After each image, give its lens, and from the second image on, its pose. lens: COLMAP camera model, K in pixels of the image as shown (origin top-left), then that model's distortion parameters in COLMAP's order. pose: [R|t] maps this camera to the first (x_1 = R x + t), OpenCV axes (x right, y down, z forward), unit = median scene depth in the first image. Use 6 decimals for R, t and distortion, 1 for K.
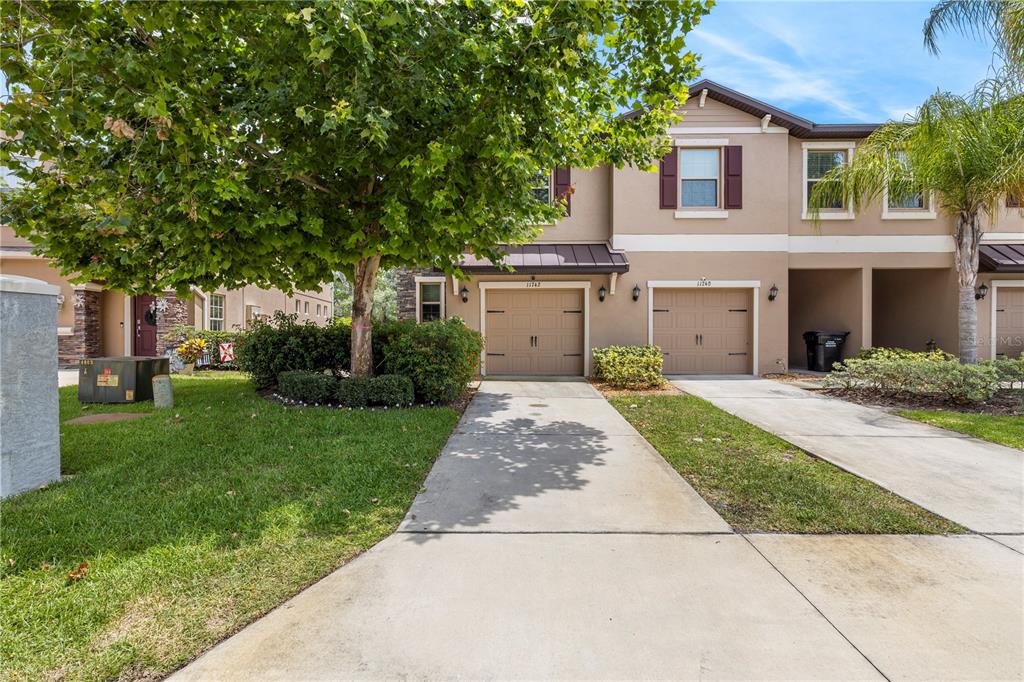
lens RADIAL K [[474.5, 0, 517.7], [0, 474.5, 338.1], [0, 0, 1]] dist [0.001818, 0.000027]
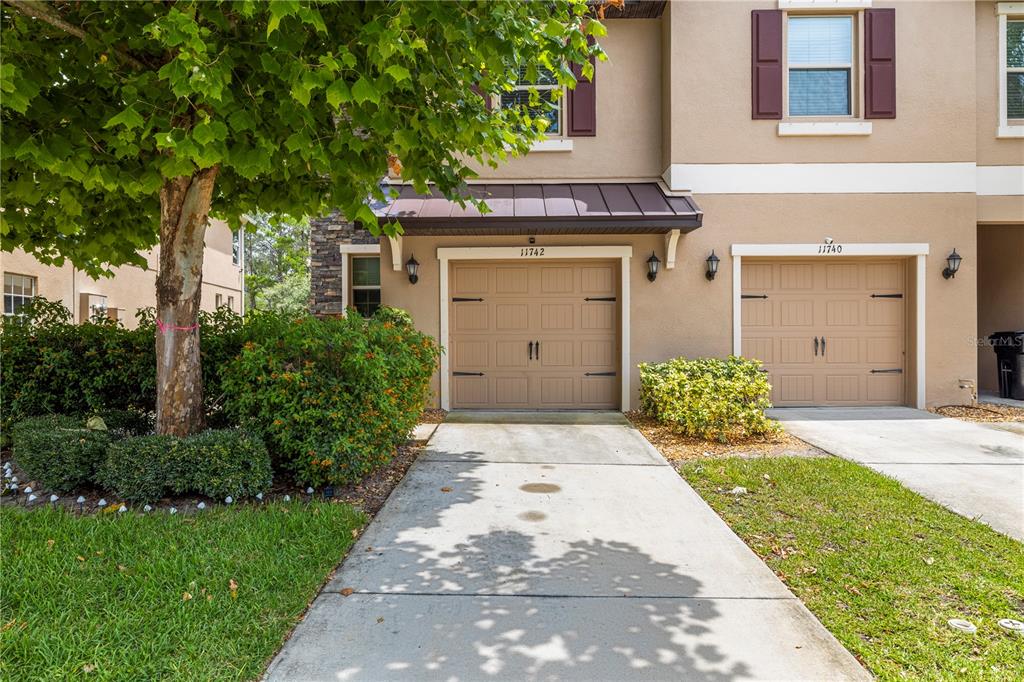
lens RADIAL K [[617.6, 0, 508.4], [0, 617.6, 340.9], [0, 0, 1]] dist [-0.008001, -0.000404]
pose [[0.999913, -0.003619, -0.012646, 0.013275], [0.003627, 0.999993, 0.000587, -0.005911], [0.012644, -0.000633, 0.999920, 0.254329]]
